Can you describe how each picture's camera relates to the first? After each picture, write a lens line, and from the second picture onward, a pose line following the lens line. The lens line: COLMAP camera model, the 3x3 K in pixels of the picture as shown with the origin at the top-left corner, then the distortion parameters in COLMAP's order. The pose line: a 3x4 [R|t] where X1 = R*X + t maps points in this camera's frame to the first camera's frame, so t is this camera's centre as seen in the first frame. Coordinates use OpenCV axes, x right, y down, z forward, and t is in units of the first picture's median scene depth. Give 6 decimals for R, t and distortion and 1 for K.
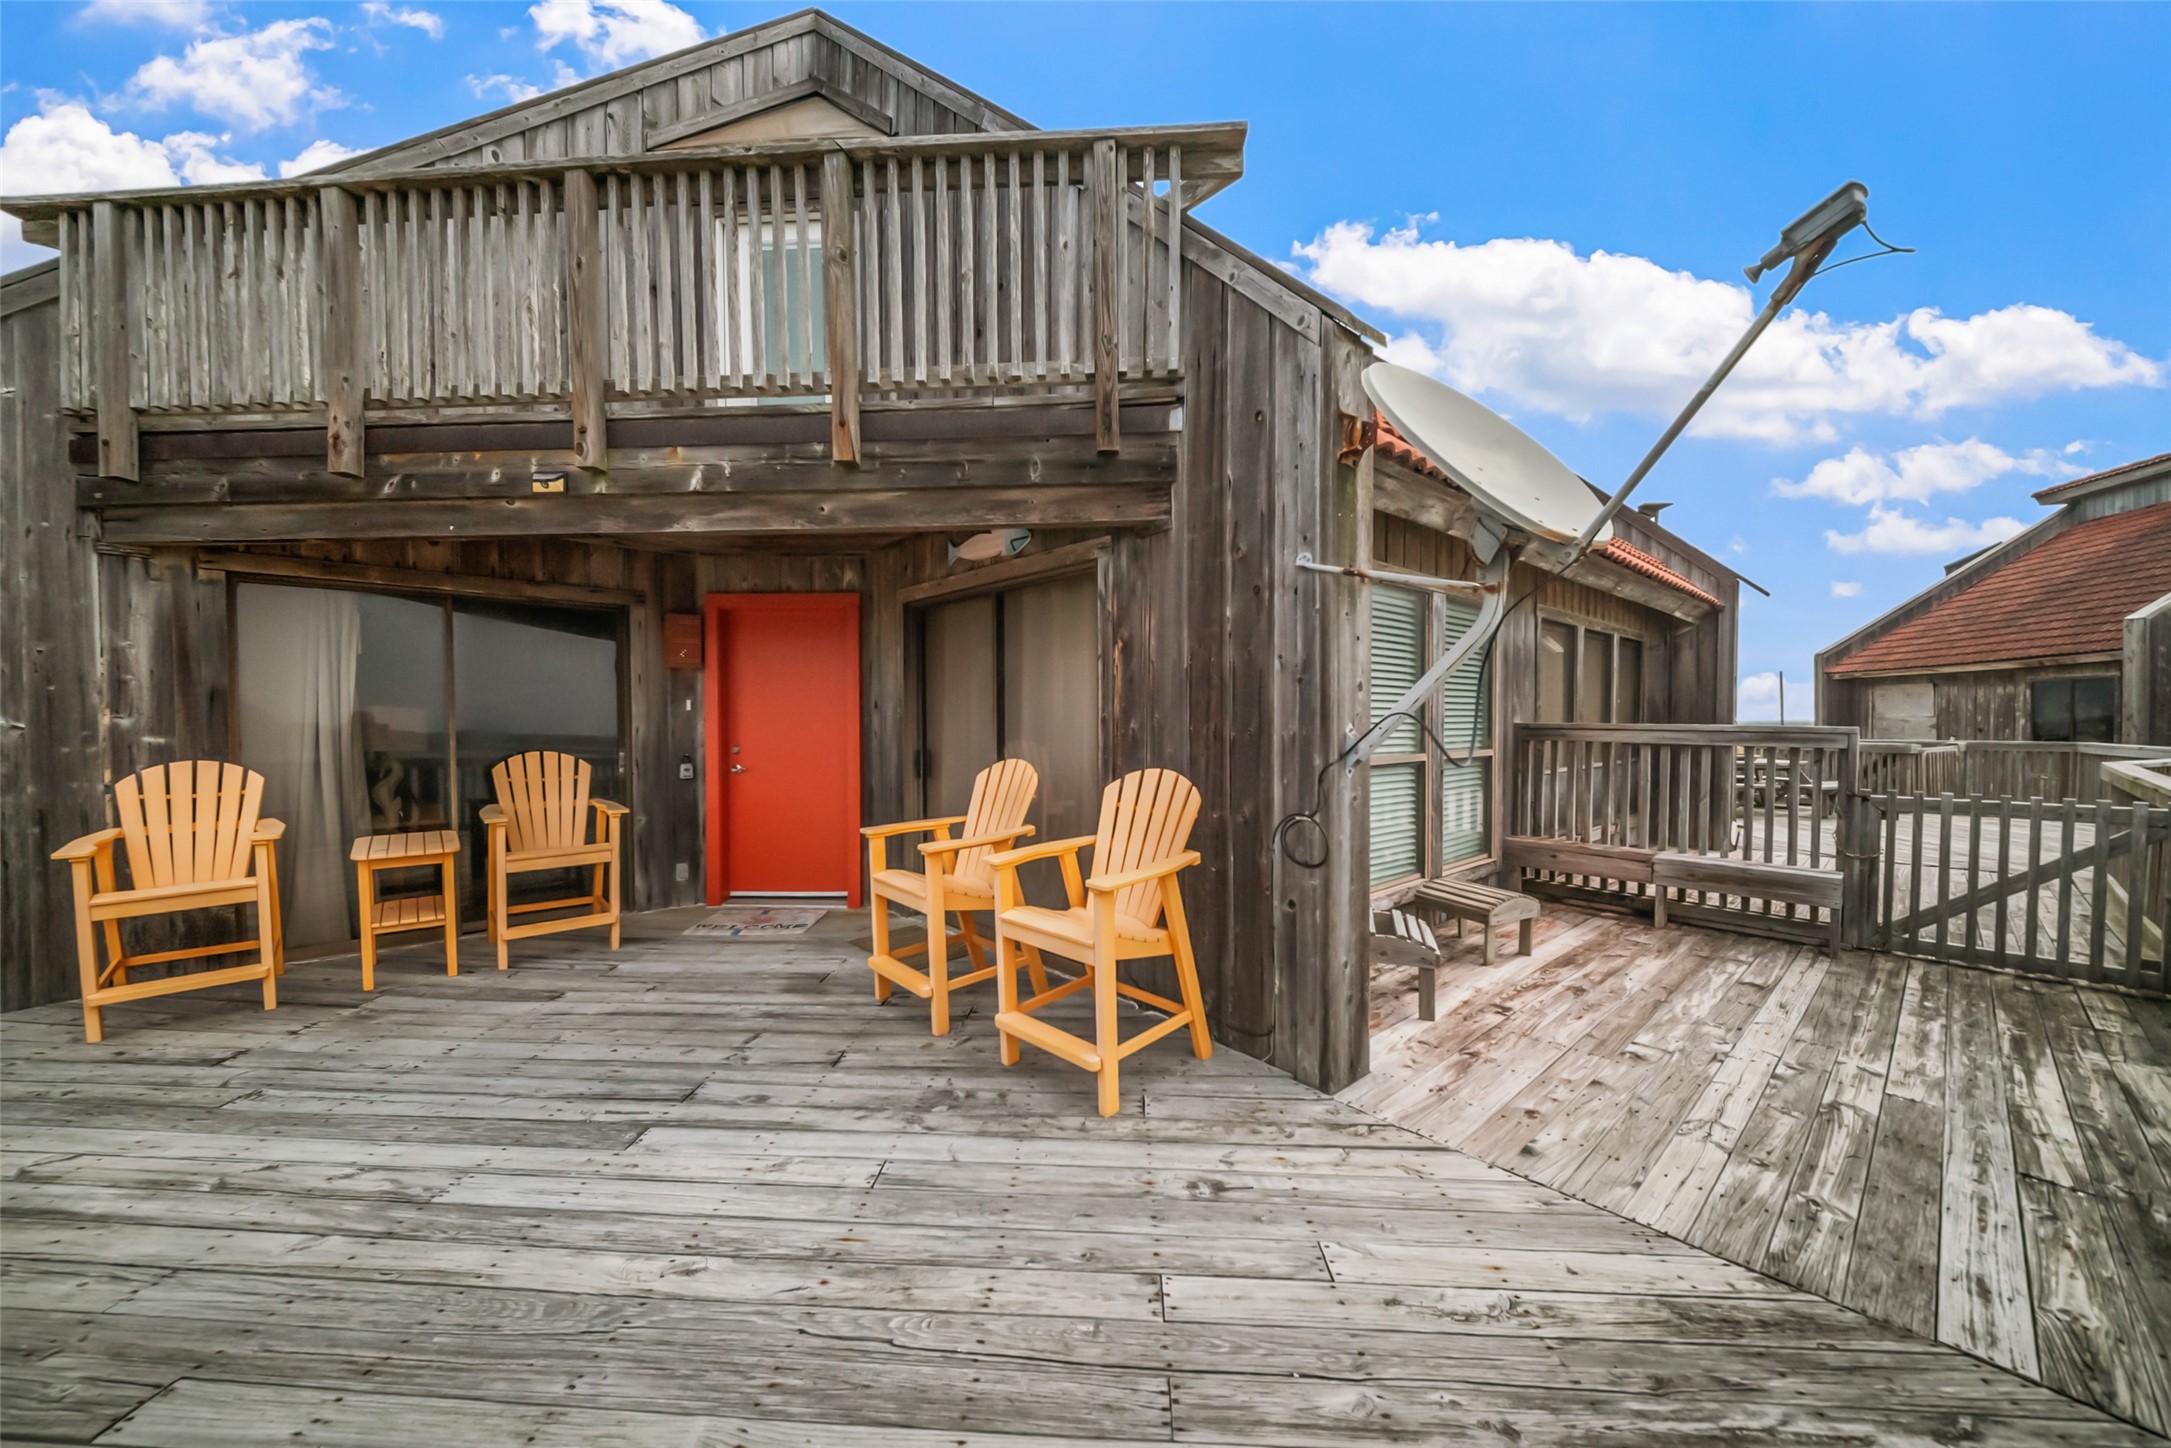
lens RADIAL K [[776.0, 0, 1085.5], [0, 776.0, 724.0], [0, 0, 1]] dist [0.007845, -0.005401]
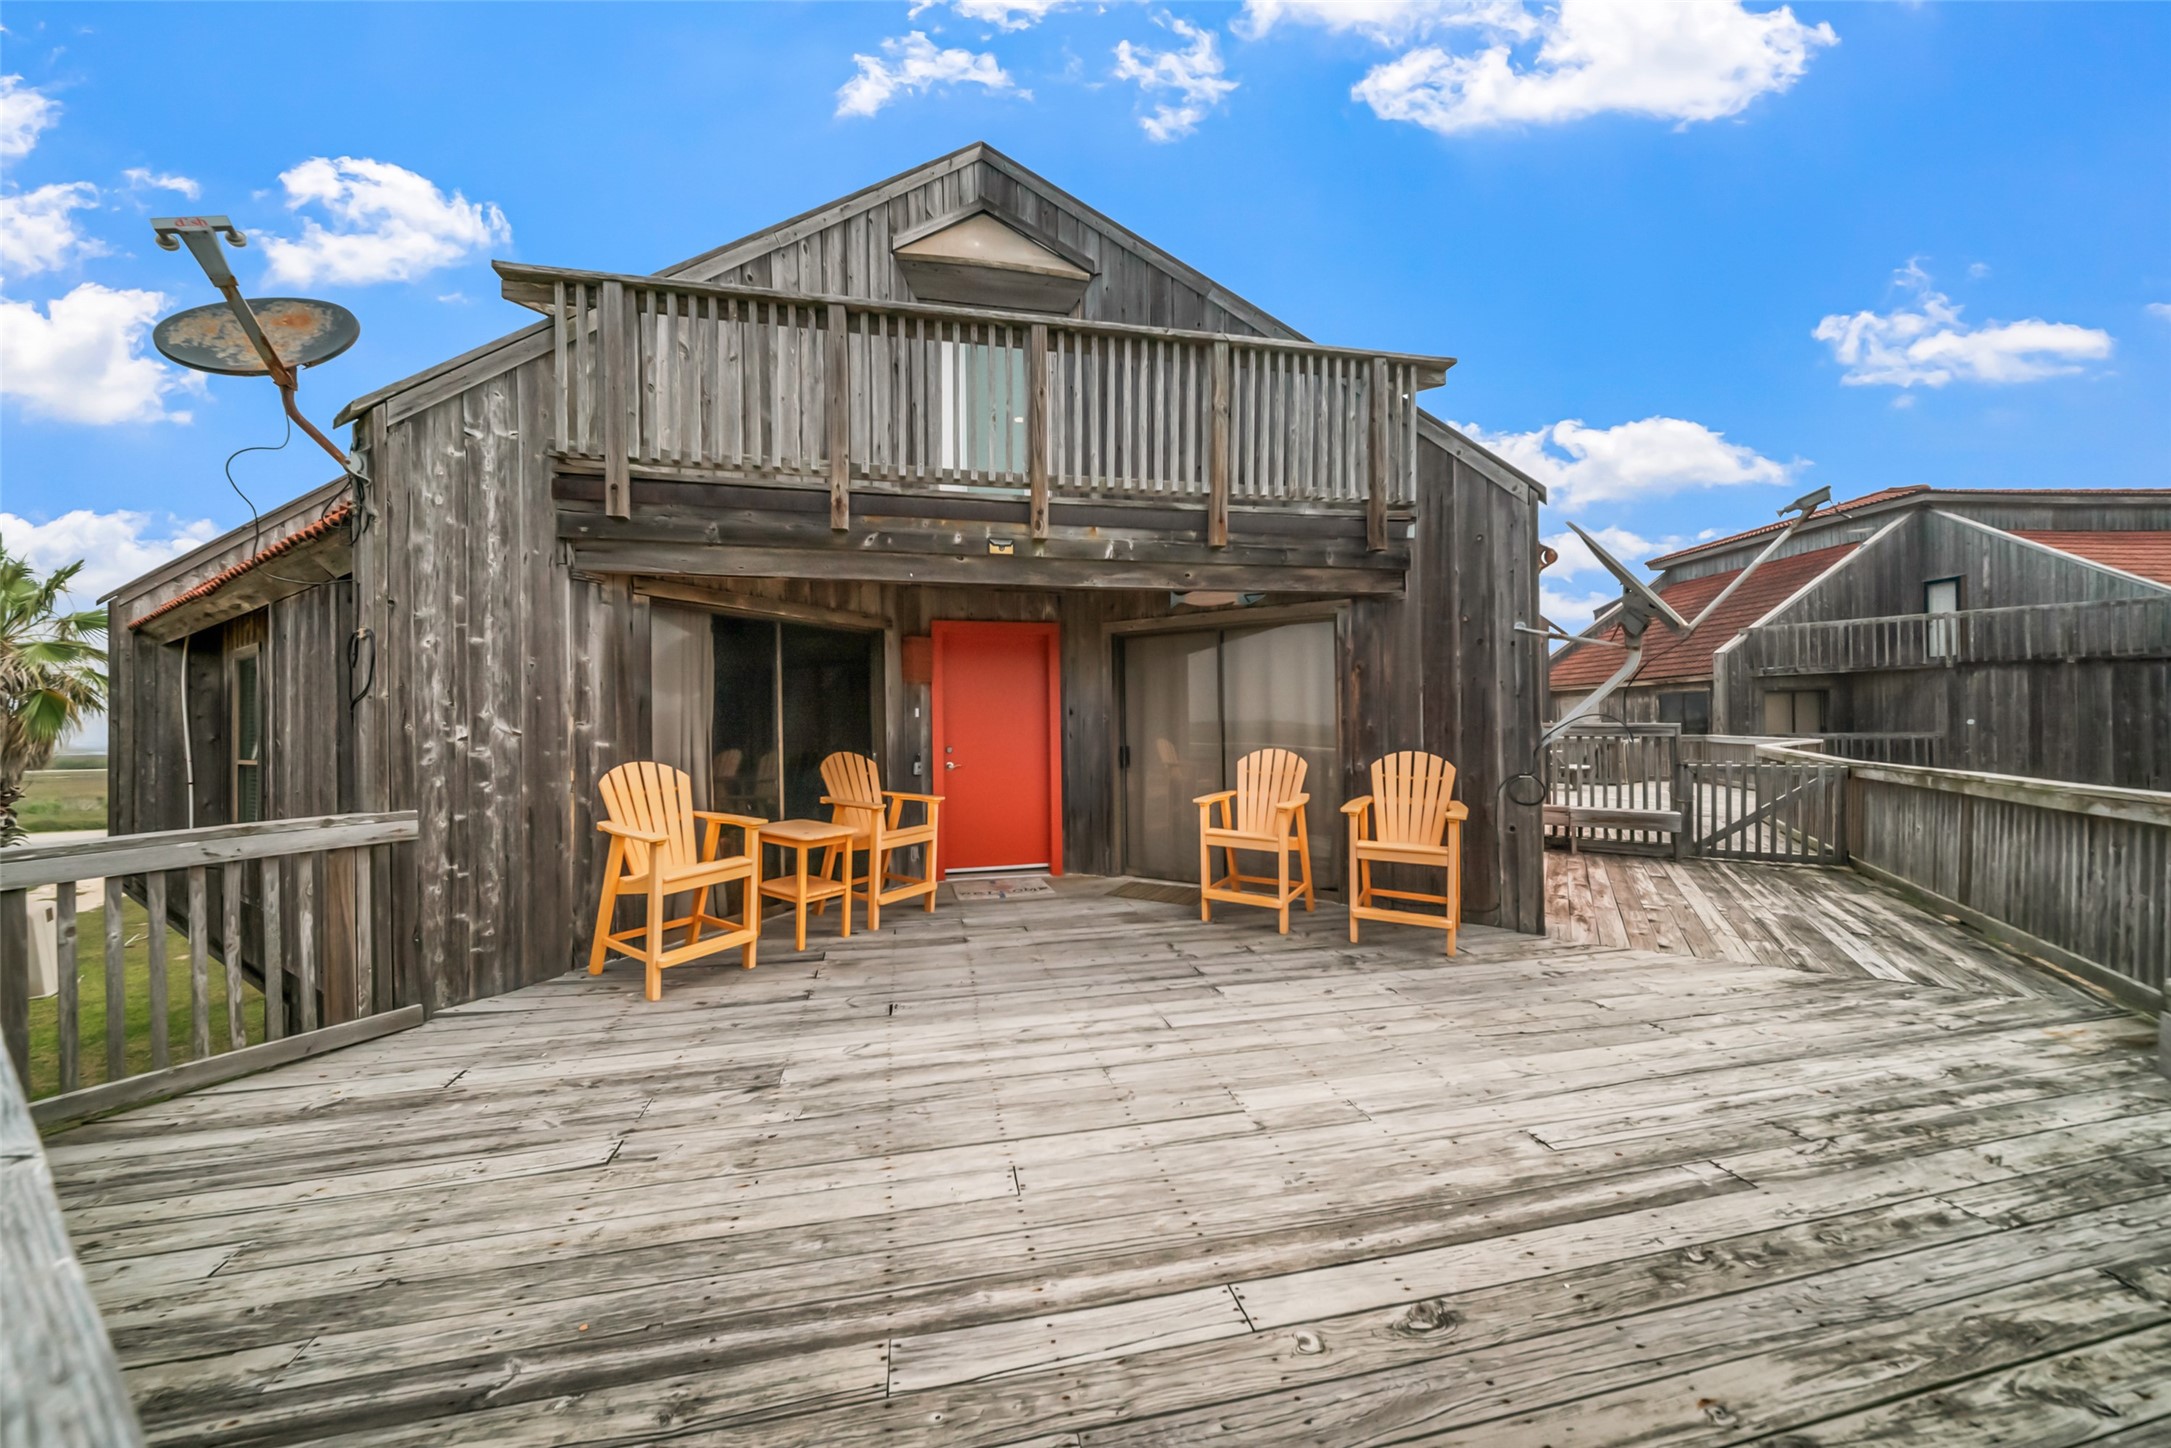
lens RADIAL K [[756.9, 0, 1078.4], [0, 756.9, 707.2], [0, 0, 1]] dist [0.027516, -0.019433]
pose [[0.960930, -0.001151, 0.276789, -0.904767], [0.010124, 0.999468, -0.030992, 0.008872], [-0.276606, 0.032583, 0.960431, -0.278478]]
